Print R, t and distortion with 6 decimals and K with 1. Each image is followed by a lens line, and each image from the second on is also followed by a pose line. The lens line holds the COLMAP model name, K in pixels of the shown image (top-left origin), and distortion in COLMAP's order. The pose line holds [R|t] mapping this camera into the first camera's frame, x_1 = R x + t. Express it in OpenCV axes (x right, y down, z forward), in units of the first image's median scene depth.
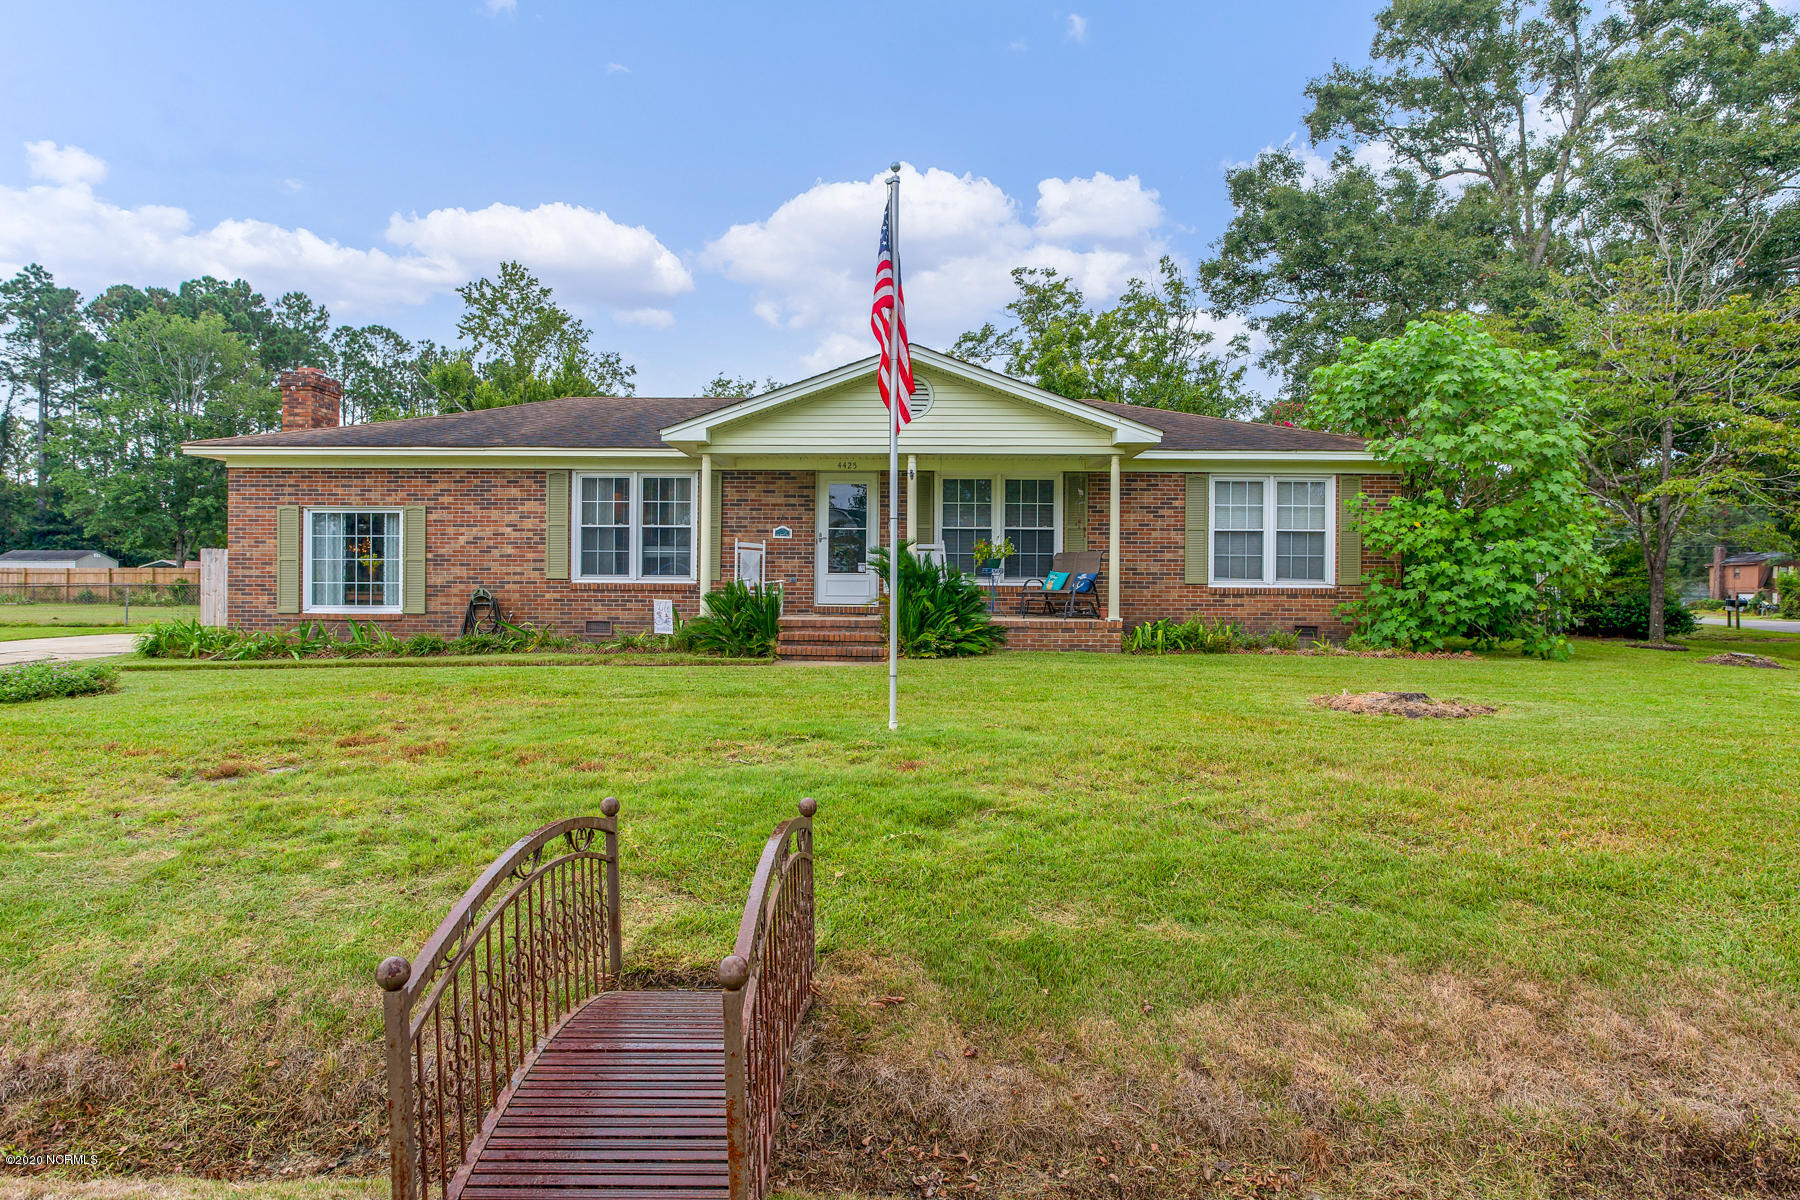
lens RADIAL K [[1028.4, 0, 900.7], [0, 1028.4, 585.5], [0, 0, 1]] dist [-0.019965, 0.000351]
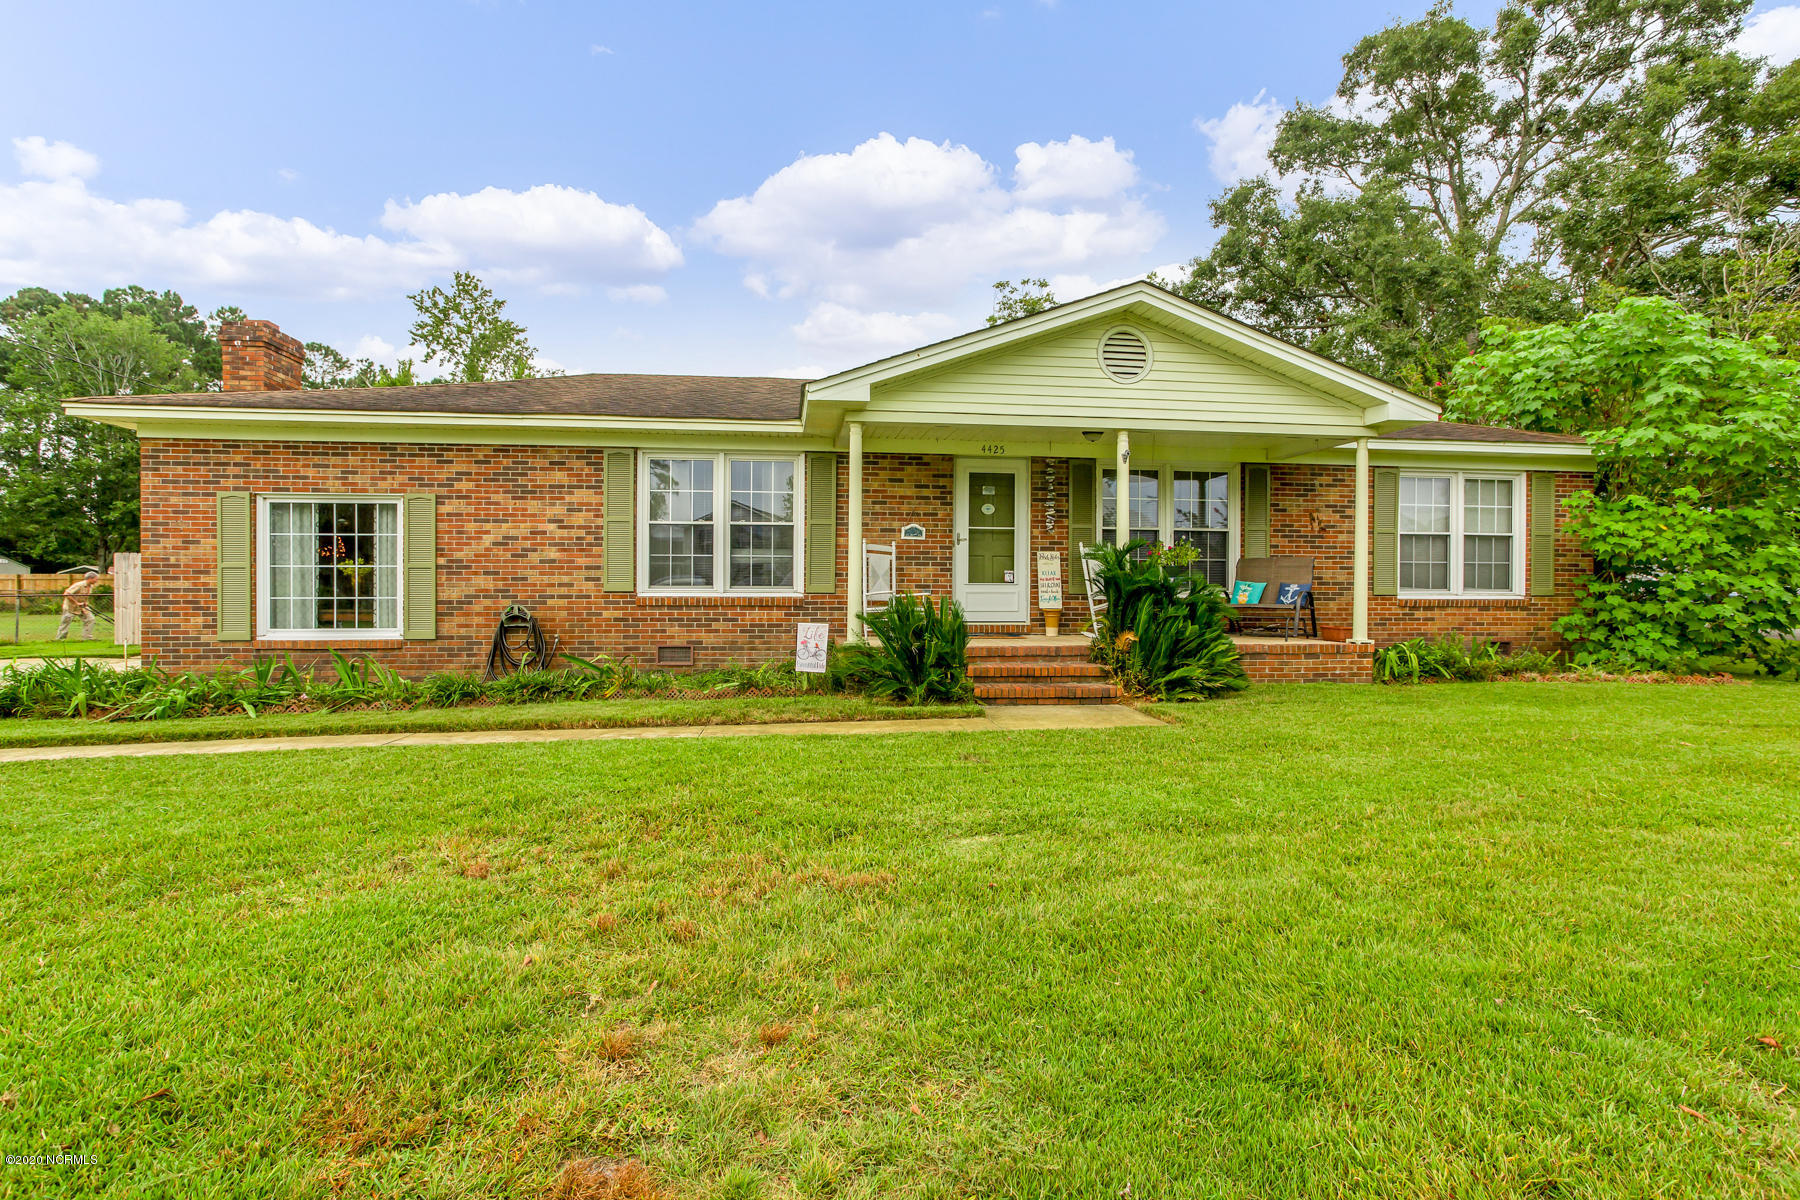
lens RADIAL K [[884.9, 0, 924.0], [0, 884.9, 592.3], [0, 0, 1]] dist [-0.037103, 0.019185]
pose [[0.990668, -0.003473, 0.136255, -0.198619], [0.002790, 0.999983, 0.005200, -0.008746], [-0.136270, -0.004772, 0.990660, 0.320107]]
